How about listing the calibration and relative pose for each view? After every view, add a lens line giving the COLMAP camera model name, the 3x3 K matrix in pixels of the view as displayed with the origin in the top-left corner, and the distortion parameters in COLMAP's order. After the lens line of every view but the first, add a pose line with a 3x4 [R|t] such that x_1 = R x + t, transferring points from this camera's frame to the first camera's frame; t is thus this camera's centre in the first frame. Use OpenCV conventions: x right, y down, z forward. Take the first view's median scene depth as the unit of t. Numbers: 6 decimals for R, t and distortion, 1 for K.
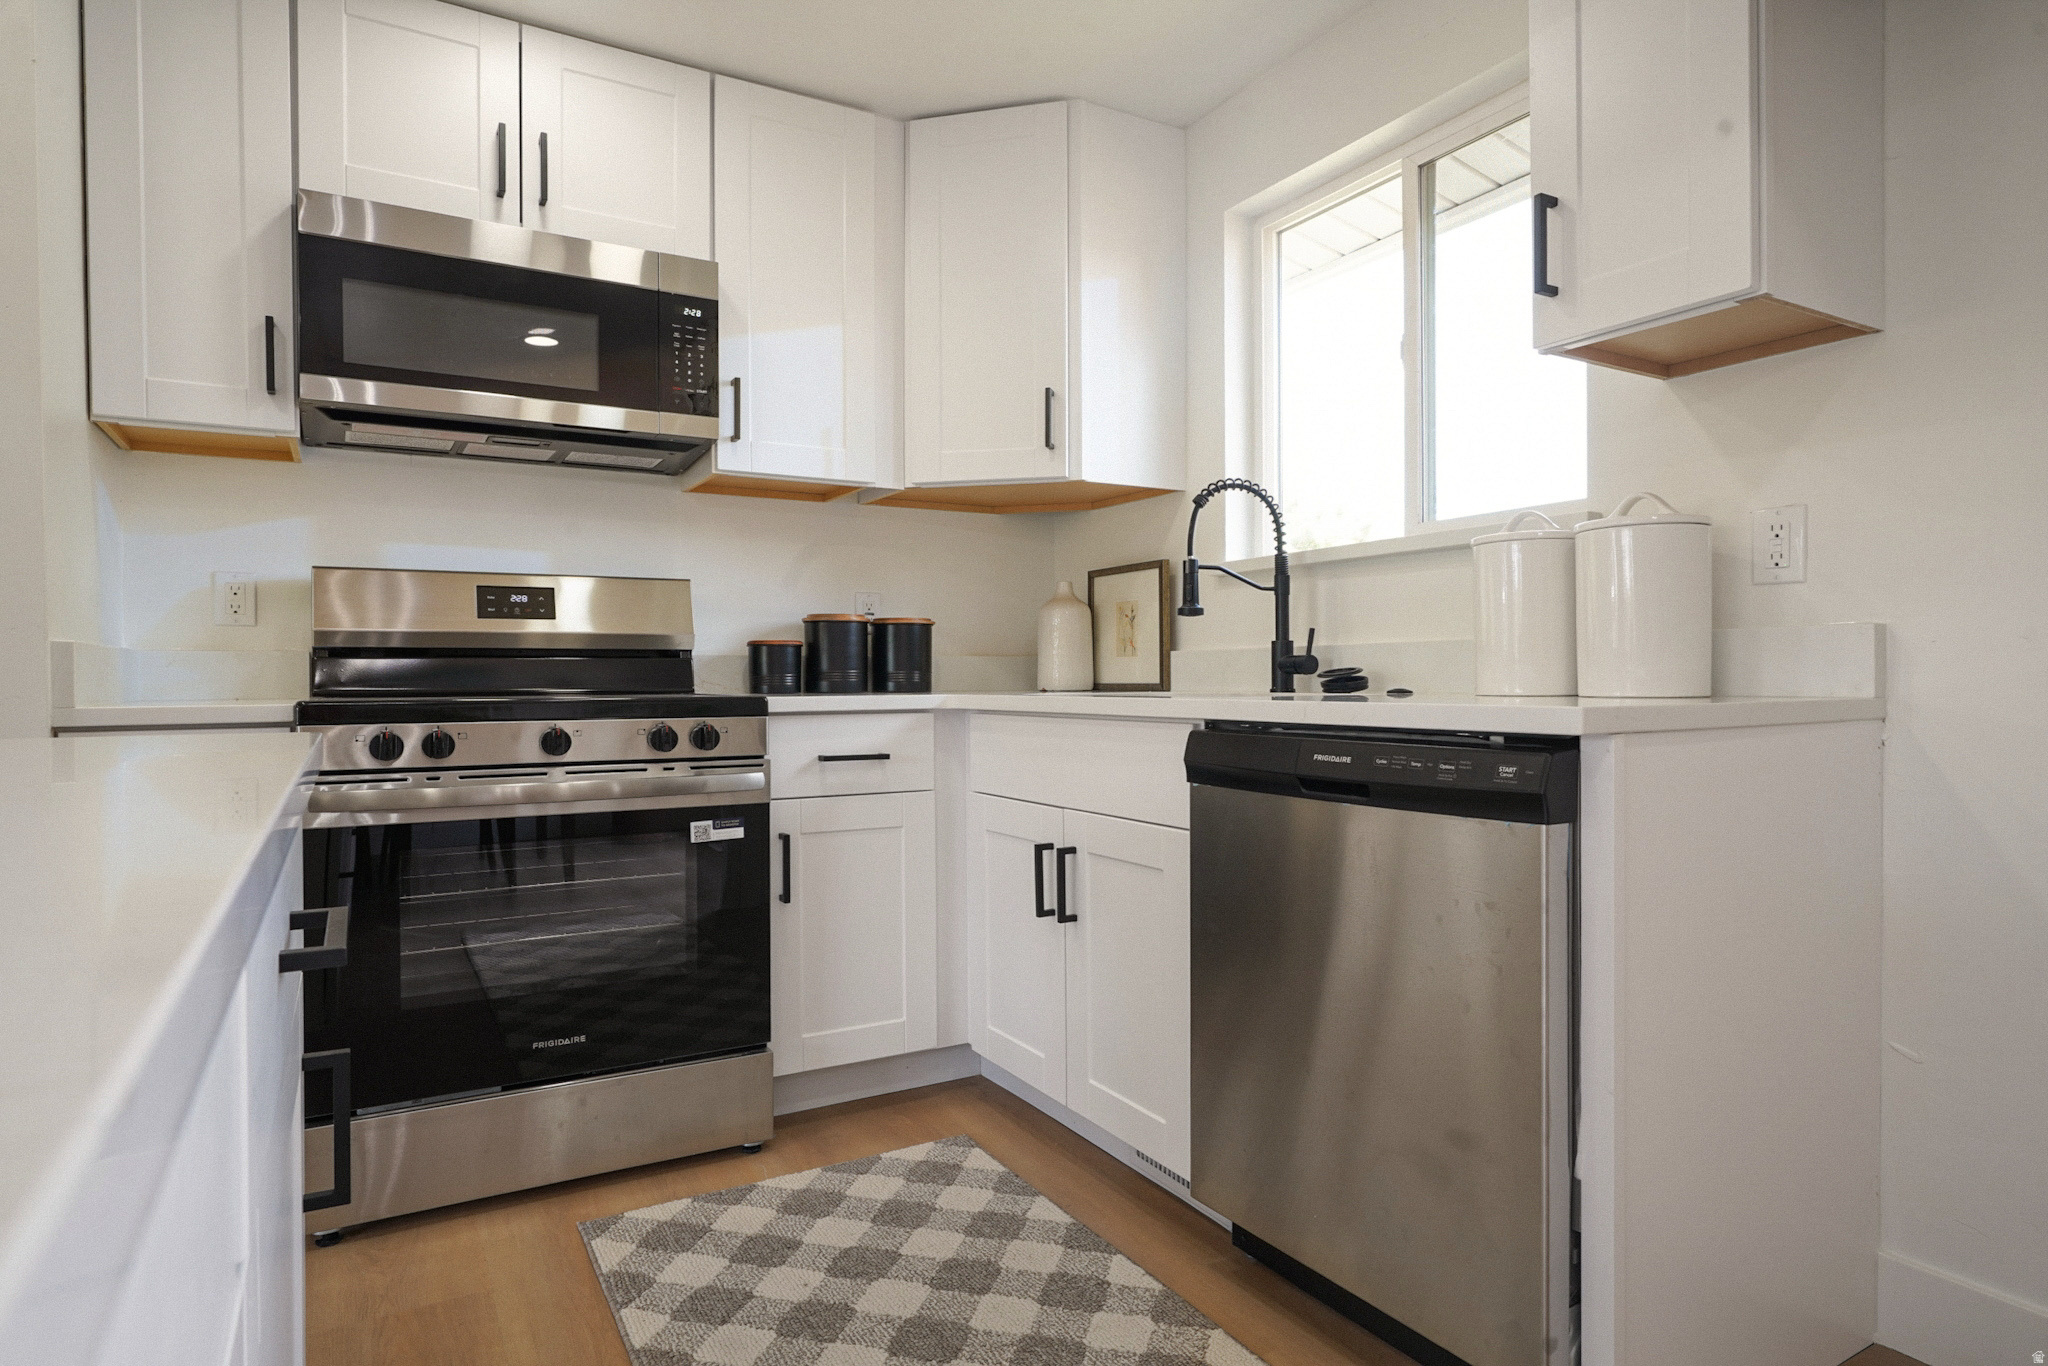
lens RADIAL K [[1111.3, 0, 1031.7], [0, 1111.3, 678.0], [0, 0, 1]] dist [0.003998, 0.001058]
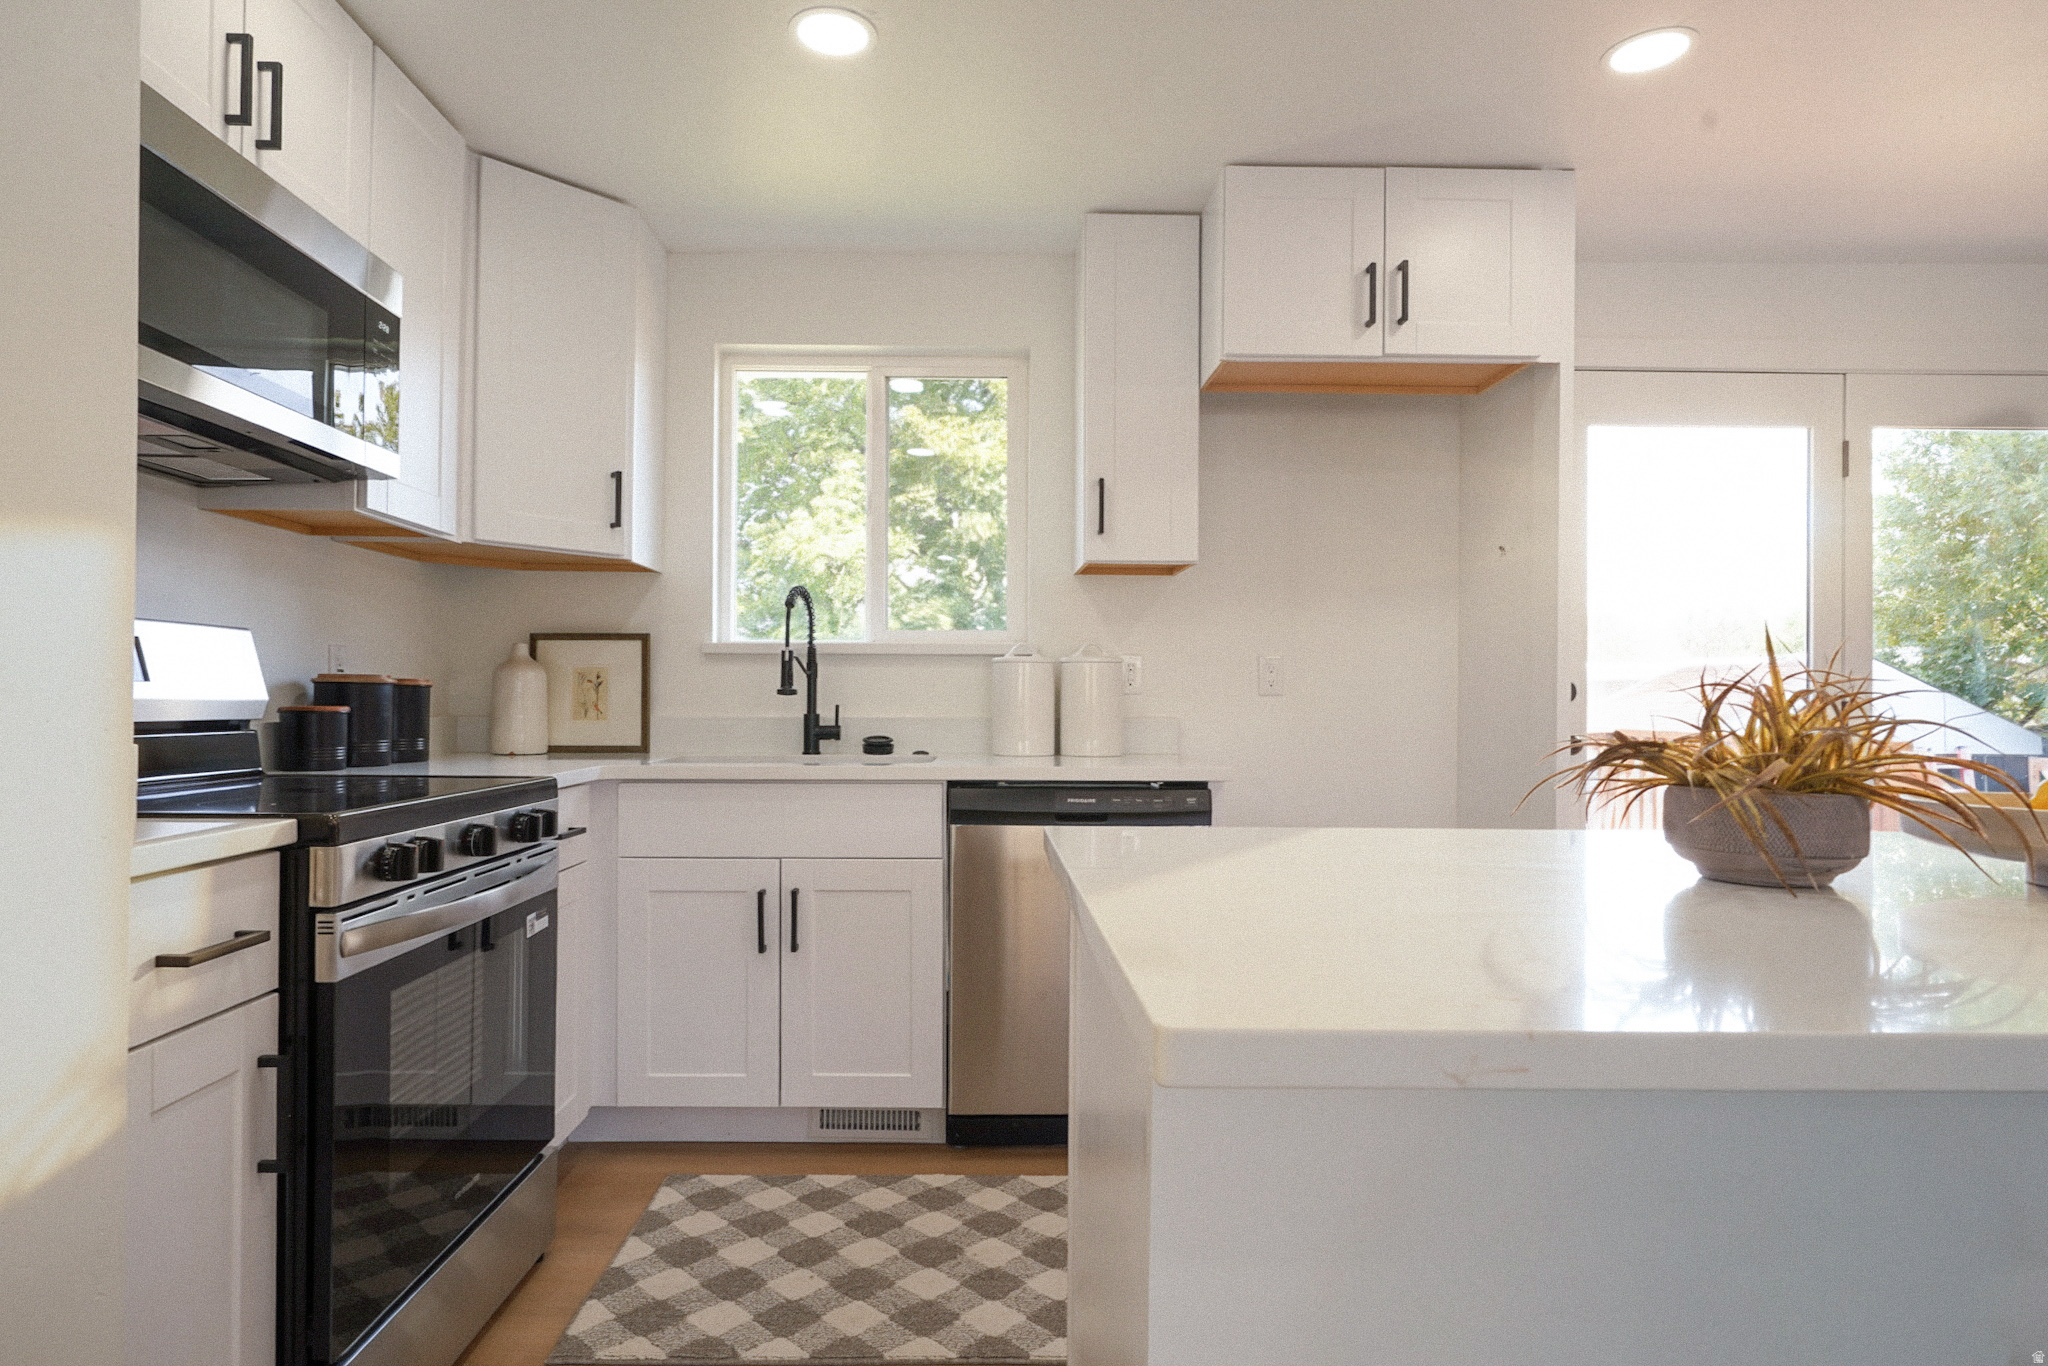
lens RADIAL K [[1111.3, 0, 1035.1], [0, 1111.3, 691.8], [0, 0, 1]] dist [0.003998, 0.001058]
pose [[0.490339, 0.020076, 0.871300, -0.766585], [-0.009049, 0.999798, -0.017945, -0.038408], [-0.871485, 0.000915, 0.490422, 0.145239]]
